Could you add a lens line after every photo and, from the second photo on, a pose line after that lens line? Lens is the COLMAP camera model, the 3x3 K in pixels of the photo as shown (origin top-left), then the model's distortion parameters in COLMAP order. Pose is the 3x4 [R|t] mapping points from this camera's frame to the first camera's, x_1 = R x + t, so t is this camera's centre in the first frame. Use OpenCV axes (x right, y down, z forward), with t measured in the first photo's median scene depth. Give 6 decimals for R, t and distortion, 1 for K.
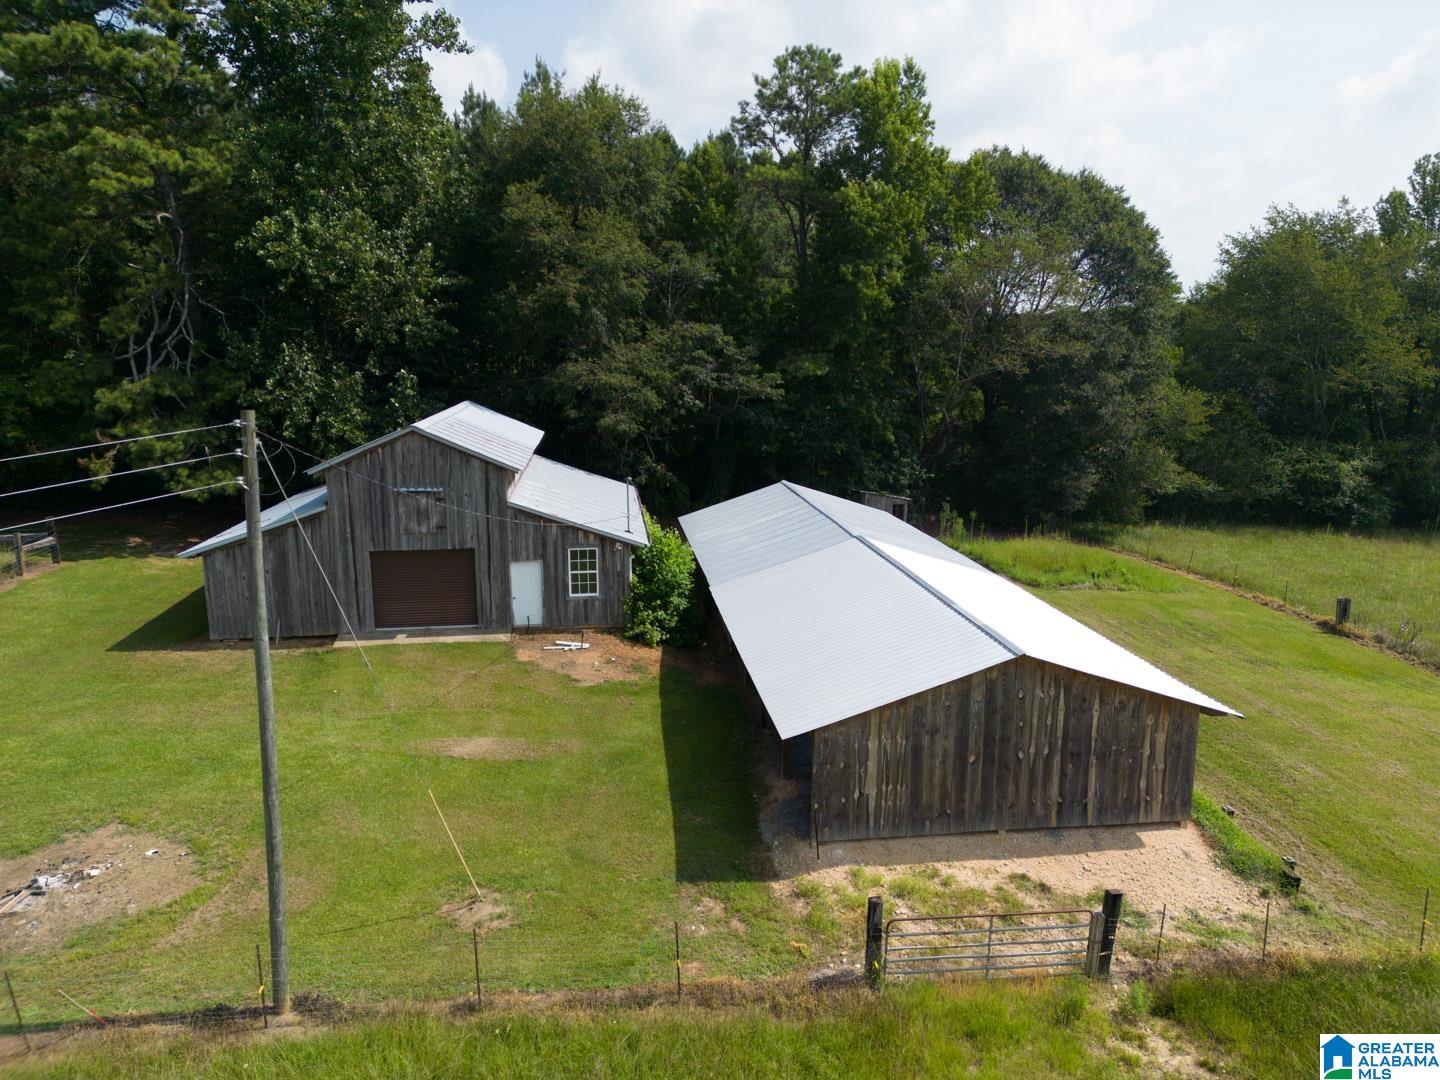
lens RADIAL K [[997.8, 0, 720.0], [0, 997.8, 540.0], [0, 0, 1]] dist [0.065439, -0.051293]
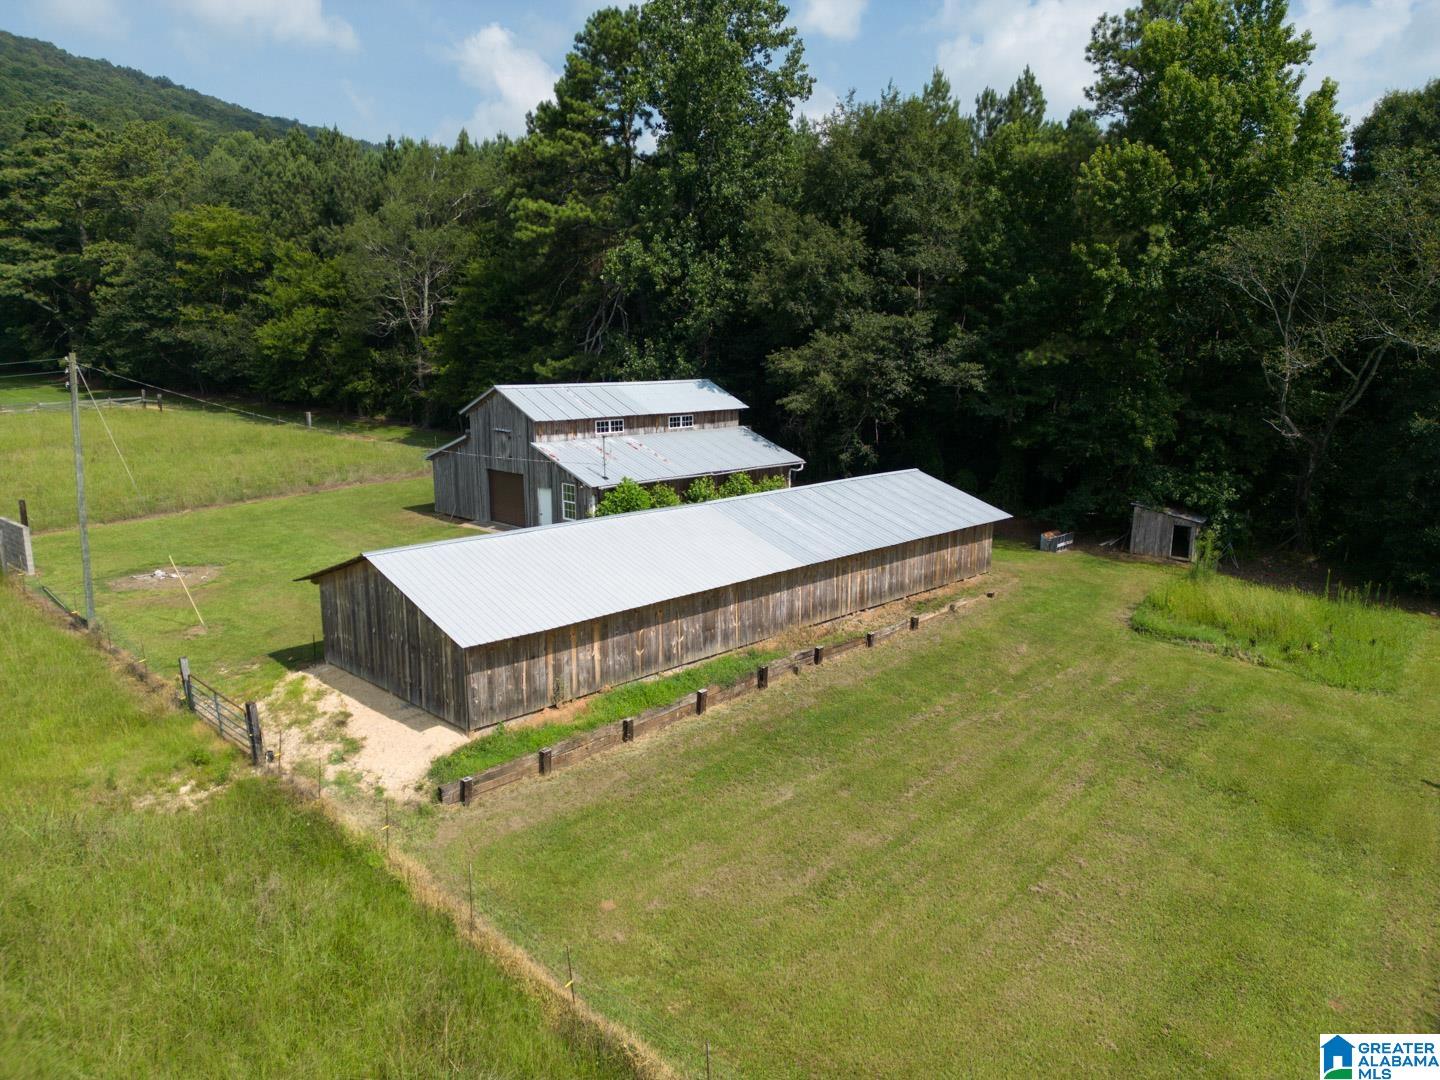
lens RADIAL K [[997.8, 0, 720.0], [0, 997.8, 540.0], [0, 0, 1]] dist [0.065439, -0.051293]
pose [[0.614945, 0.154735, -0.773240, 1.568797], [-0.158292, 0.984823, 0.071188, -0.069141], [0.772519, 0.078621, 0.630105, 0.504236]]
